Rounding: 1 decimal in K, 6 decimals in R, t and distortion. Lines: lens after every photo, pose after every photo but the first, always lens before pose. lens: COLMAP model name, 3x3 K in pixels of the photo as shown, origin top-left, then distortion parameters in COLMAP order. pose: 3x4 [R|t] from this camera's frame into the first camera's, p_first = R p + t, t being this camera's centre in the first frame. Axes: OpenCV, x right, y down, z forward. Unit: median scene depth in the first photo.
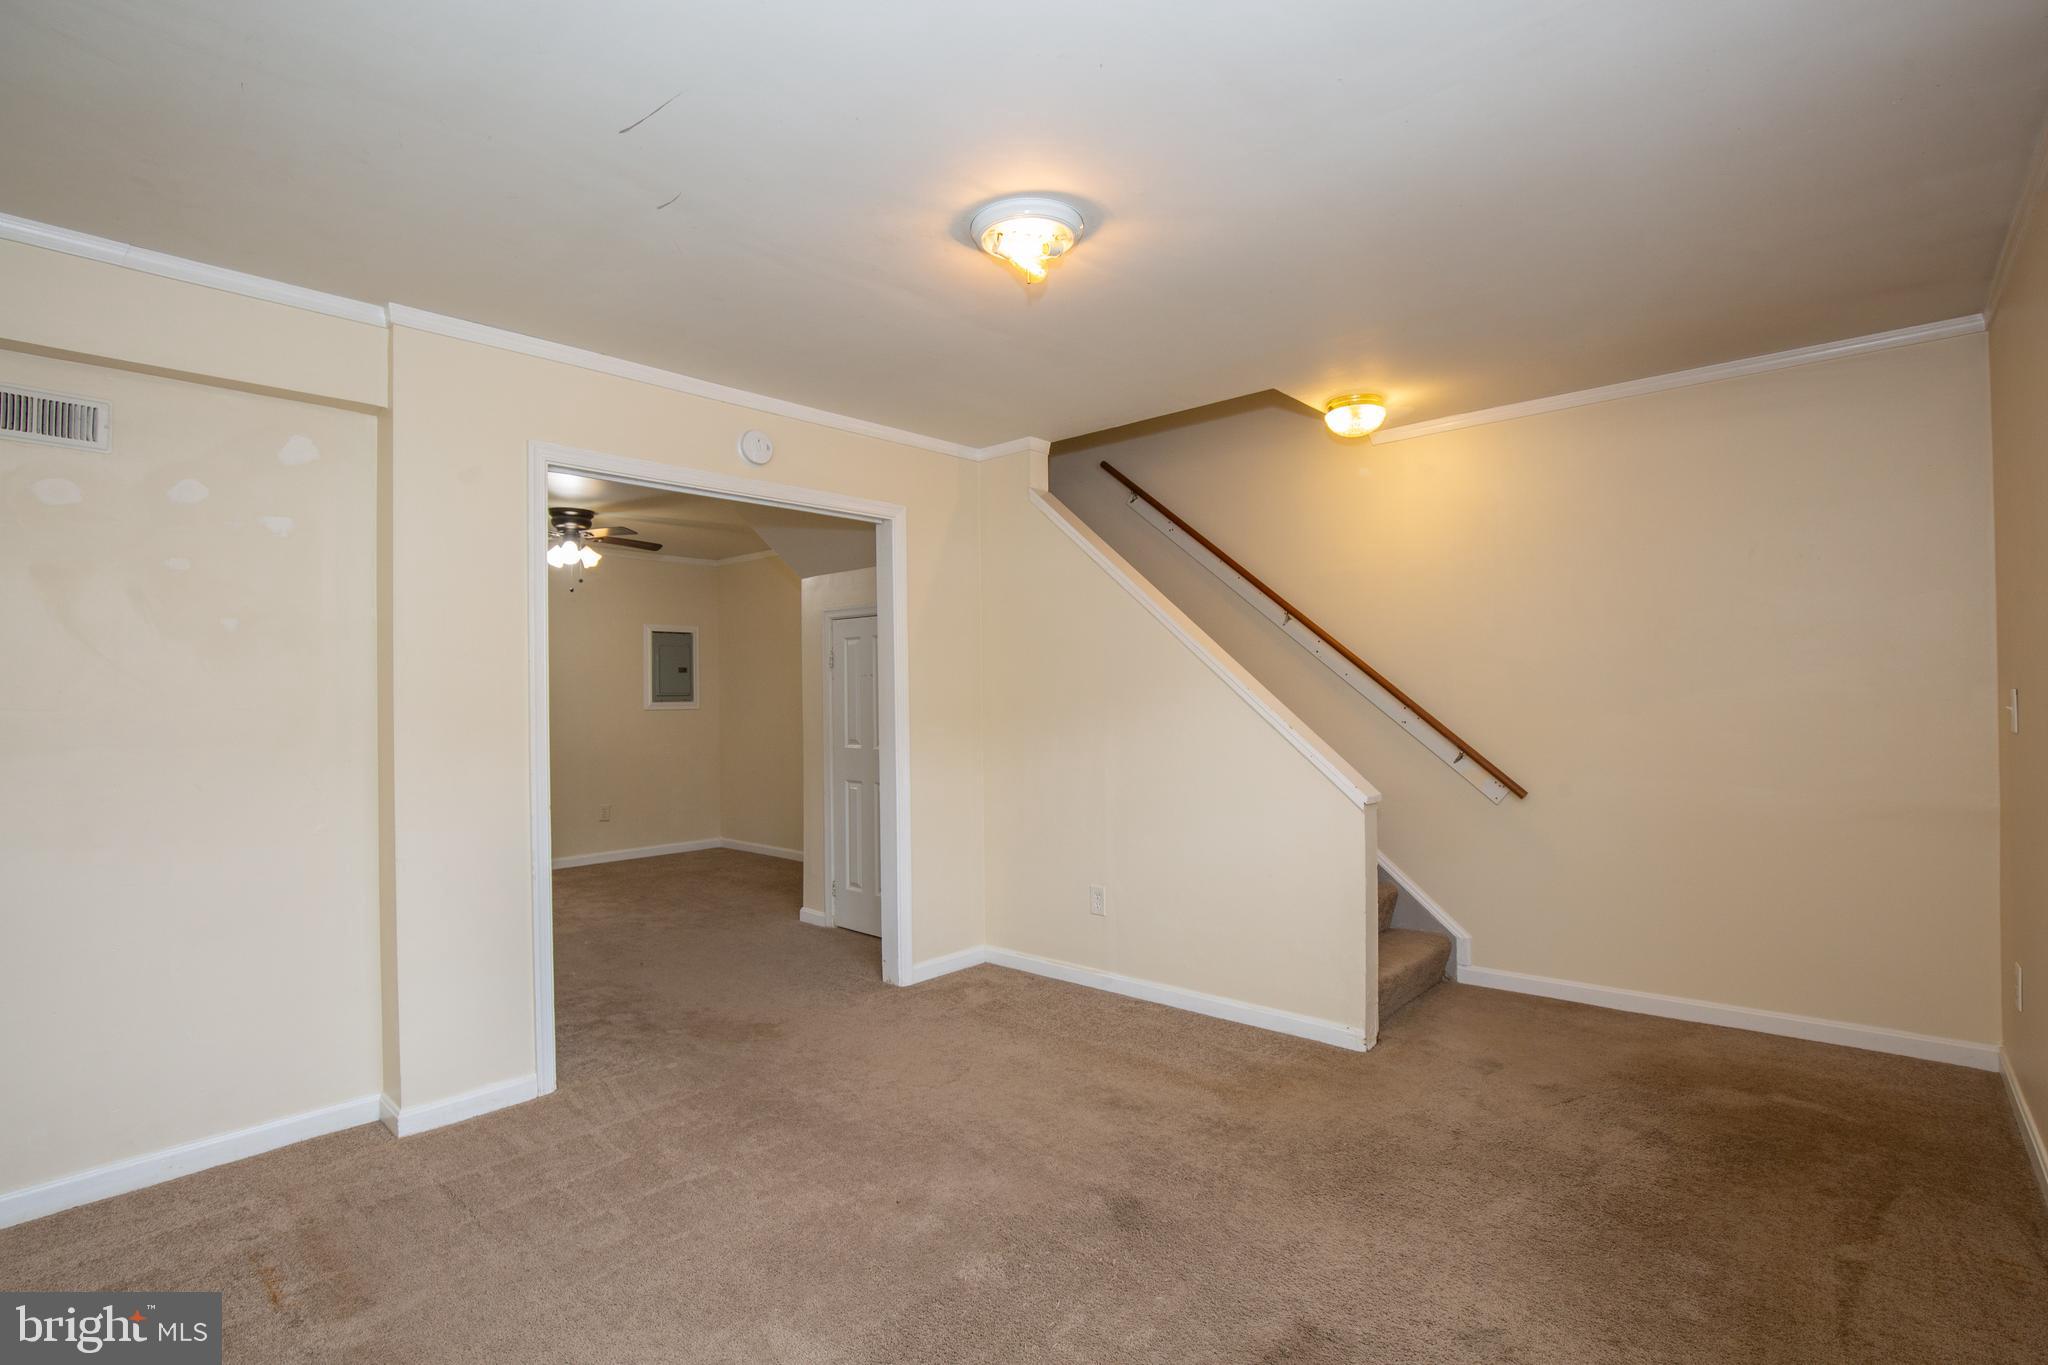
lens RADIAL K [[969.1, 0, 1038.5], [0, 969.1, 692.0], [0, 0, 1]] dist [-0.024284, 0.001457]
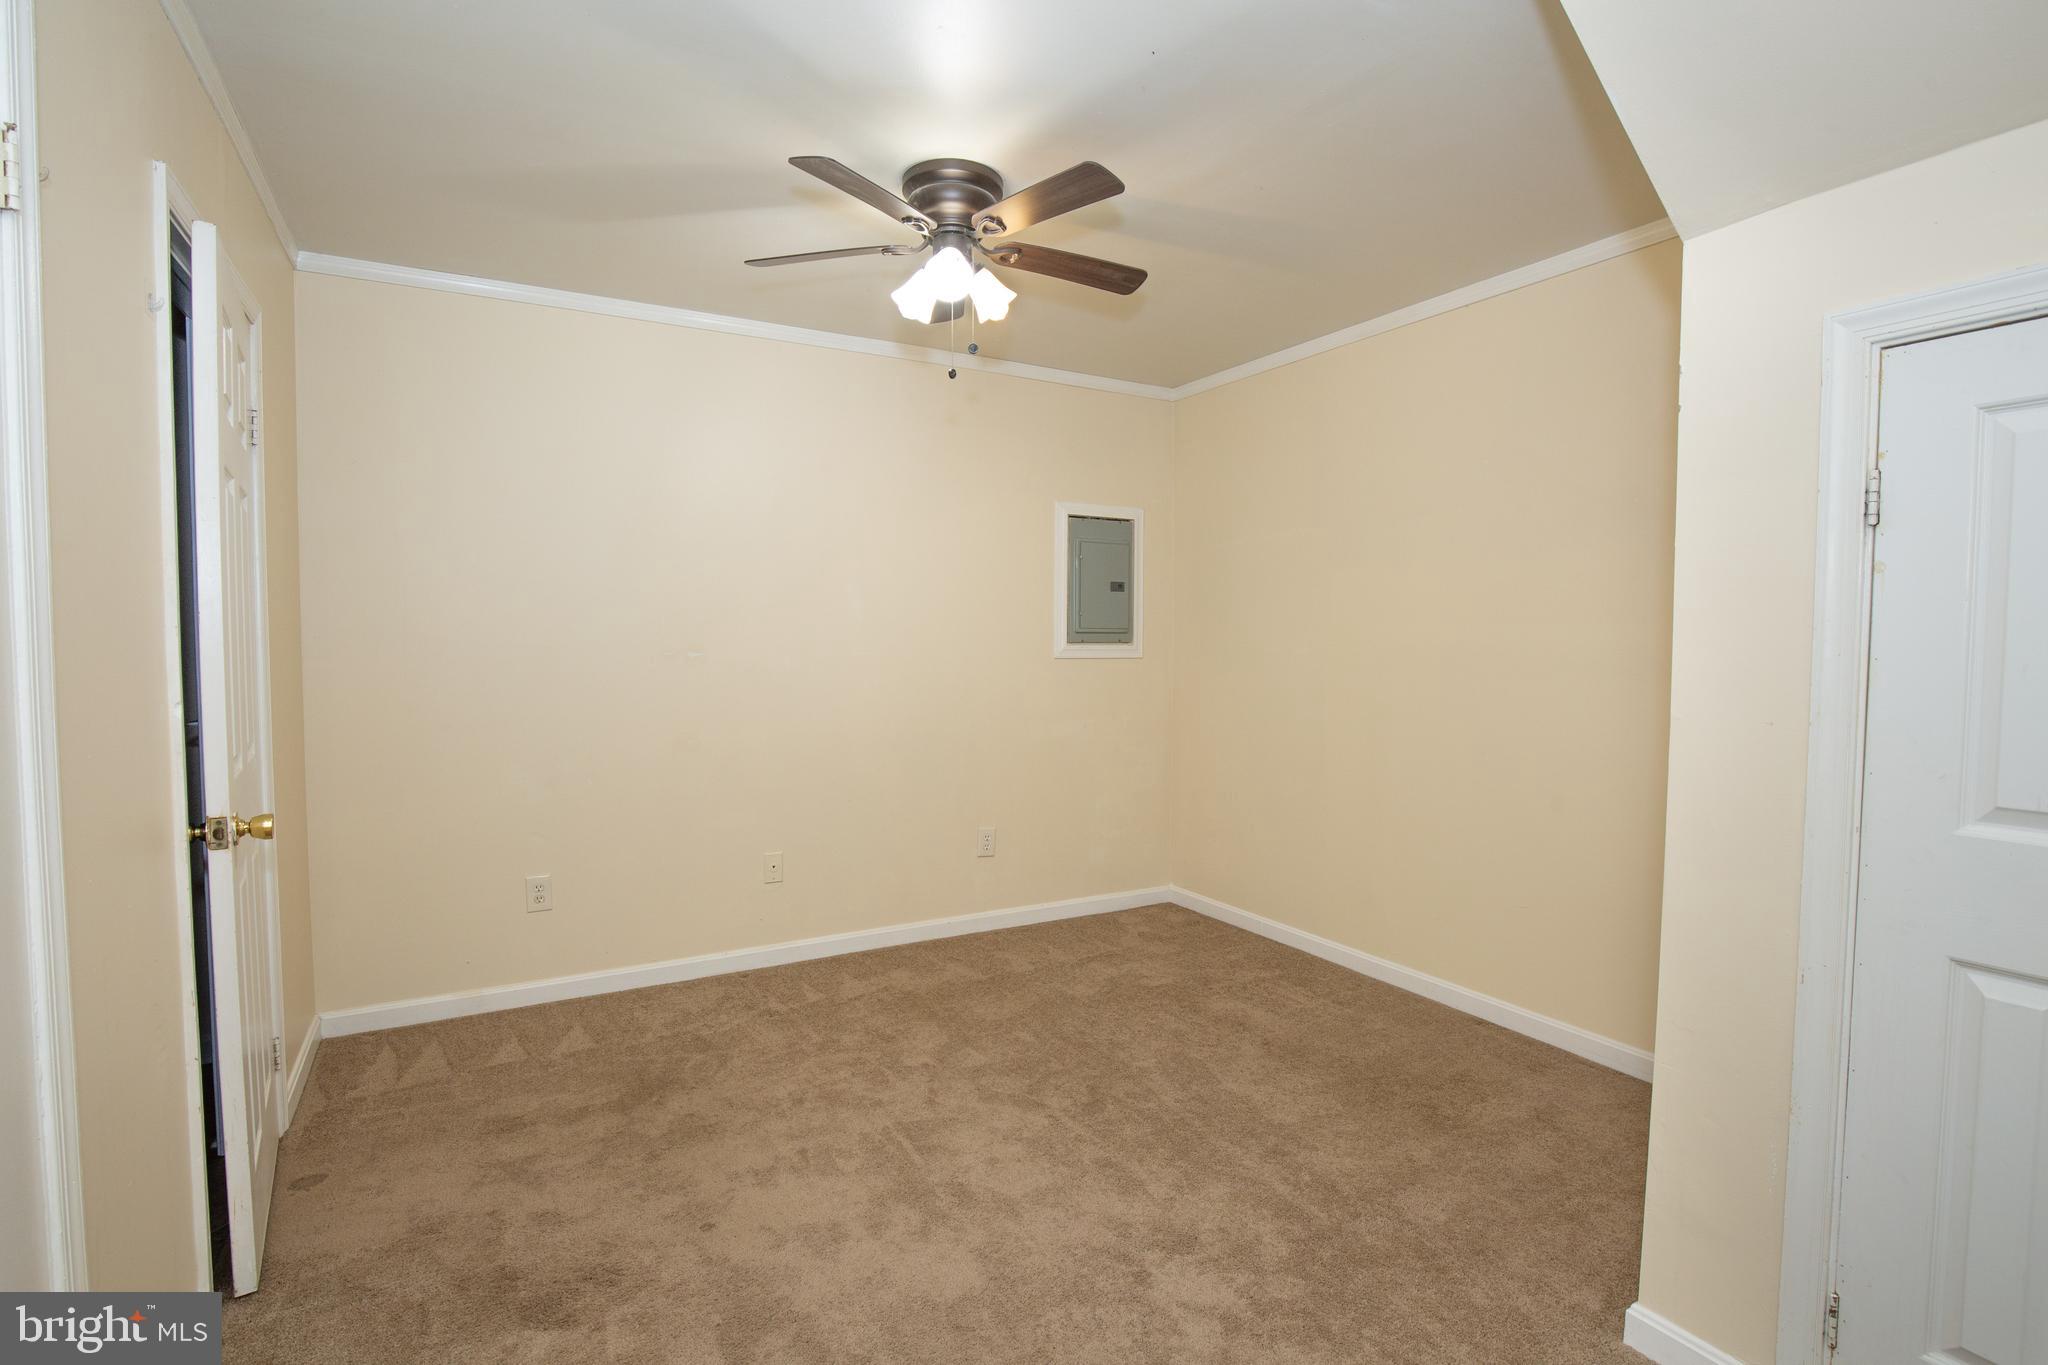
lens RADIAL K [[969.1, 0, 1038.5], [0, 969.1, 692.0], [0, 0, 1]] dist [-0.024284, 0.001457]
pose [[0.949064, 0.030568, -0.313598, -0.240615], [-0.011956, 0.998060, 0.061103, 0.004343], [0.314857, -0.054241, 0.947588, 0.466419]]
